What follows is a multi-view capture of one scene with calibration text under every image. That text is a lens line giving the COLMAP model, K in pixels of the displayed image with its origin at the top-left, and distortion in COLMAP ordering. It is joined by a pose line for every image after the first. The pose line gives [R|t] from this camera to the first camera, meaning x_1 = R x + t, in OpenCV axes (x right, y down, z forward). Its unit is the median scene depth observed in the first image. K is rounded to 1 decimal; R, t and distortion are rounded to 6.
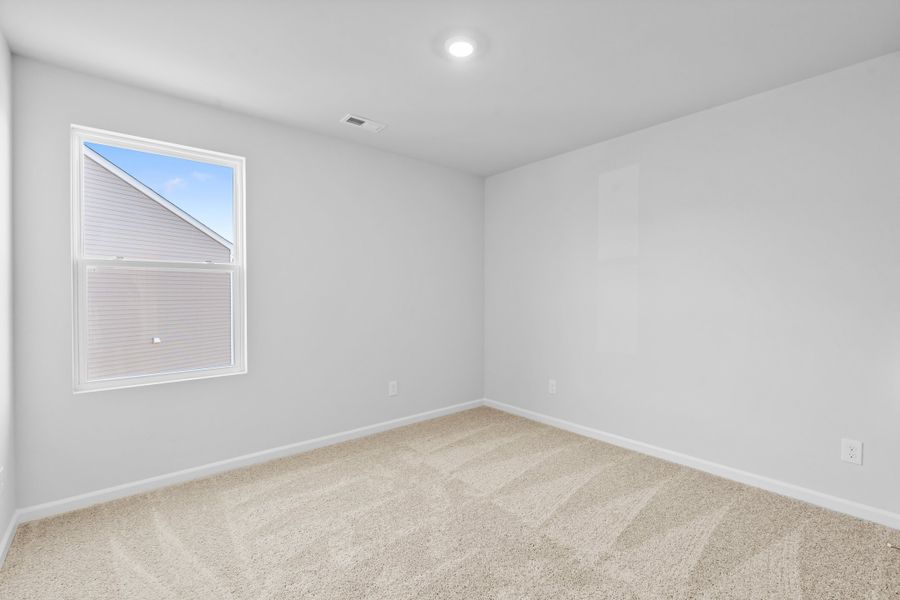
lens RADIAL K [[403.2, 0, 441.5], [0, 403.2, 300.8], [0, 0, 1]] dist [0.009917, -0.000729]
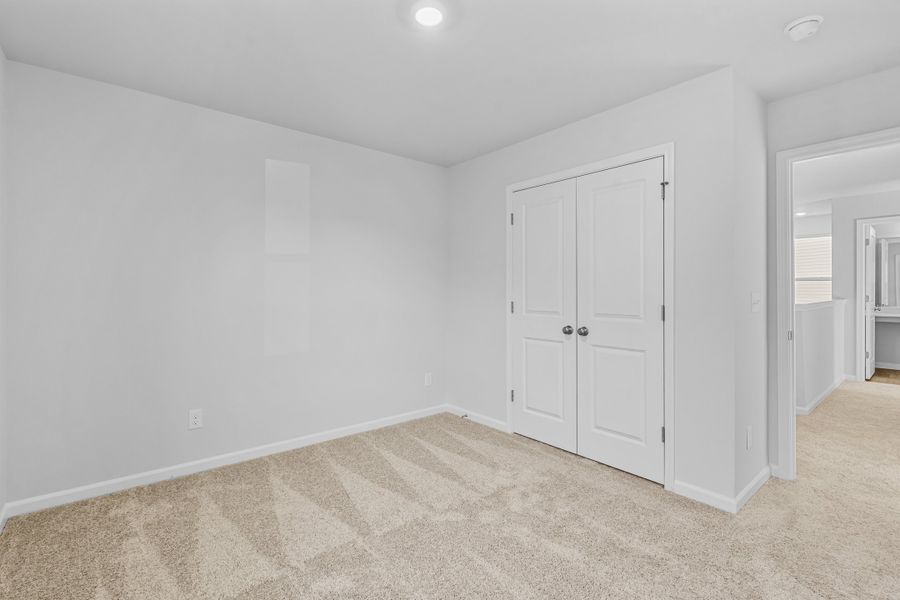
lens RADIAL K [[403.2, 0, 452.3], [0, 403.2, 296.8], [0, 0, 1]] dist [0.009917, -0.000729]
pose [[-0.013772, -0.004797, 0.999894, -0.609466], [0.015532, 0.999867, 0.005011, -0.004120], [-0.999785, 0.015600, -0.013695, 0.716472]]
